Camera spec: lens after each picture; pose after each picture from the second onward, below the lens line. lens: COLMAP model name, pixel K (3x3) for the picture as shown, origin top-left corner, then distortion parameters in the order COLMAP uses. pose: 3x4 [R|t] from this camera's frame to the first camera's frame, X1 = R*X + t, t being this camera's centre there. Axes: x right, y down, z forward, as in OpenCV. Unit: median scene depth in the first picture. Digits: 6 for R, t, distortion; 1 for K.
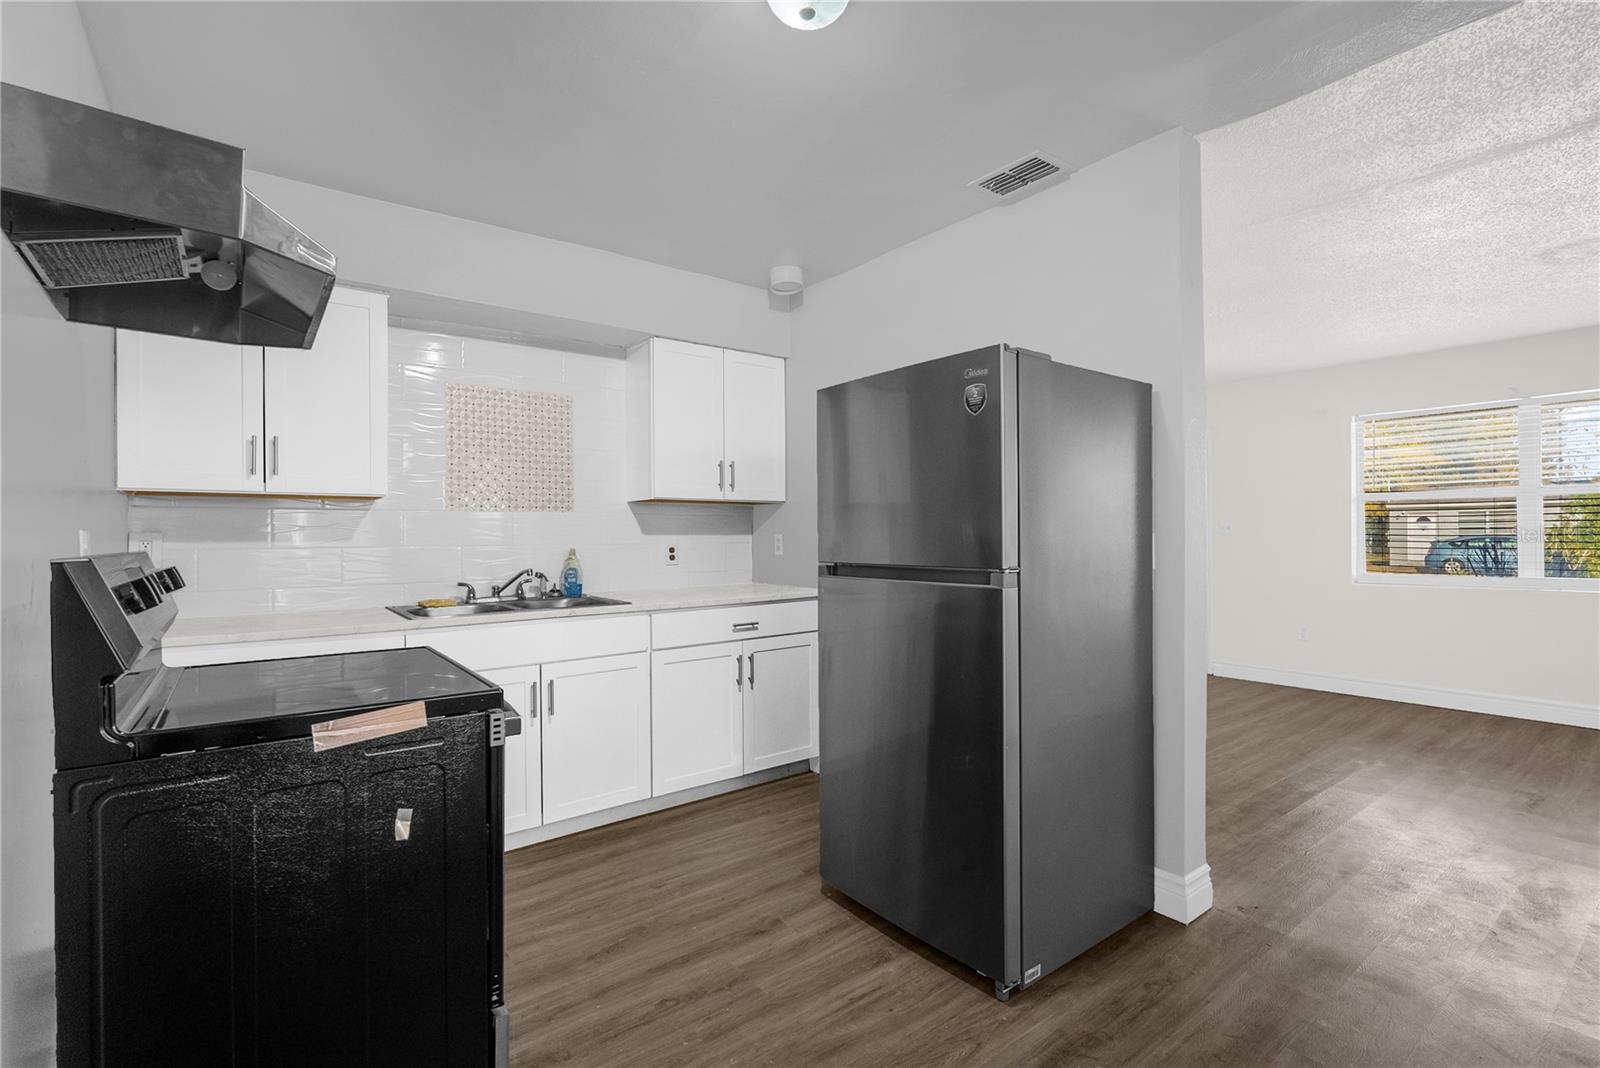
lens RADIAL K [[737.1, 0, 799.0], [0, 737.1, 537.2], [0, 0, 1]] dist [0.002962, 0.000901]
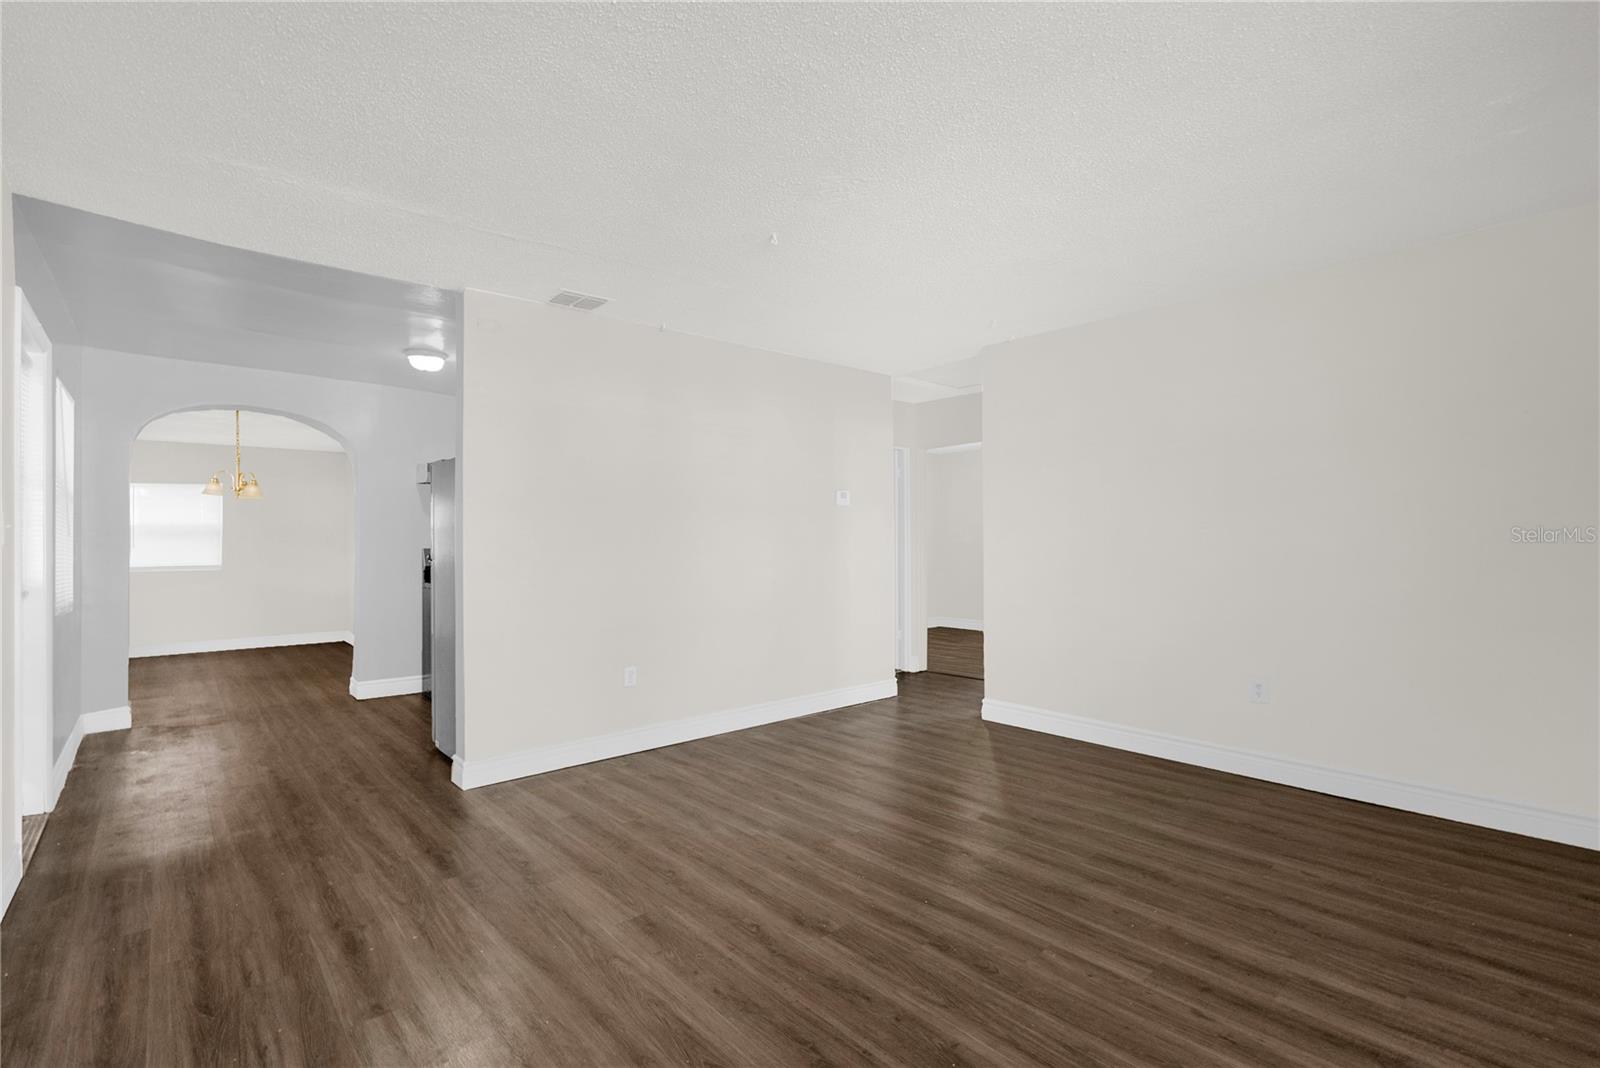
lens RADIAL K [[737.1, 0, 801.4], [0, 737.1, 538.5], [0, 0, 1]] dist [0.002962, 0.000901]
pose [[0.053866, 0.001518, -0.998547, 1.043941], [0.012448, 0.999920, 0.002191, -0.004485], [0.998471, -0.012548, 0.053843, 0.805907]]
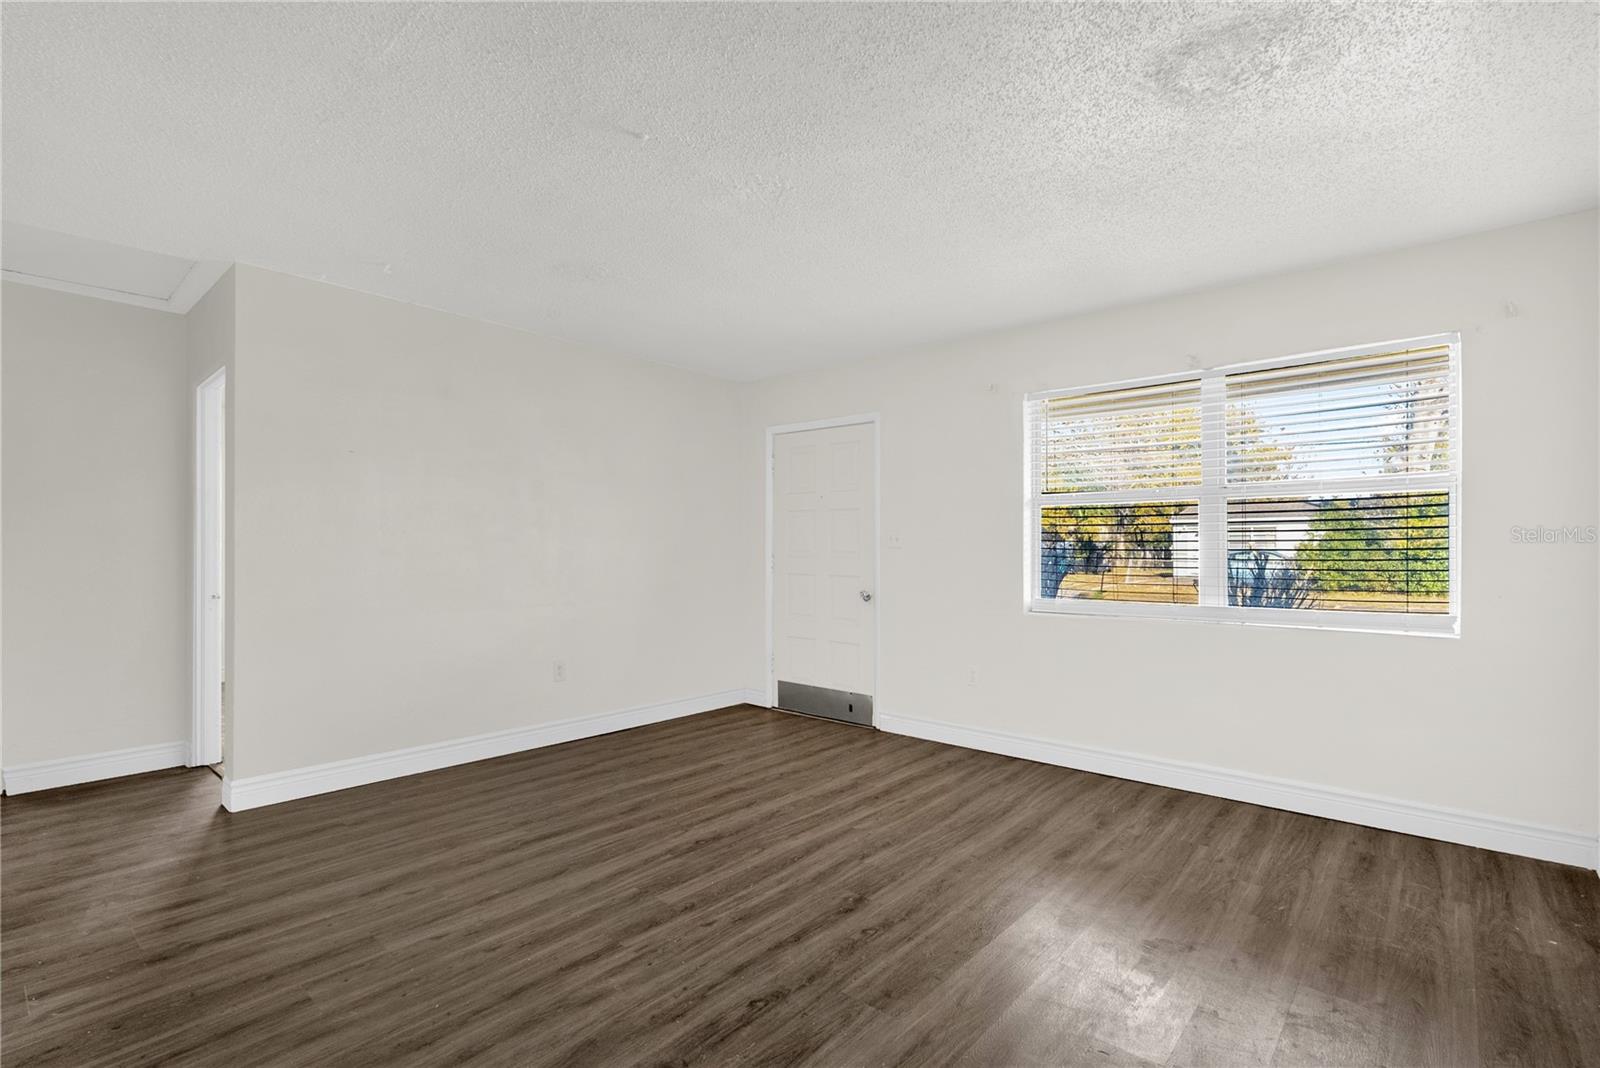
lens RADIAL K [[737.1, 0, 804.2], [0, 737.1, 541.8], [0, 0, 1]] dist [0.002962, 0.000901]
pose [[0.981671, 0.012037, 0.190204, 0.431162], [-0.011122, 0.999921, -0.005874, -0.002961], [-0.190260, 0.003651, 0.981727, 0.332998]]
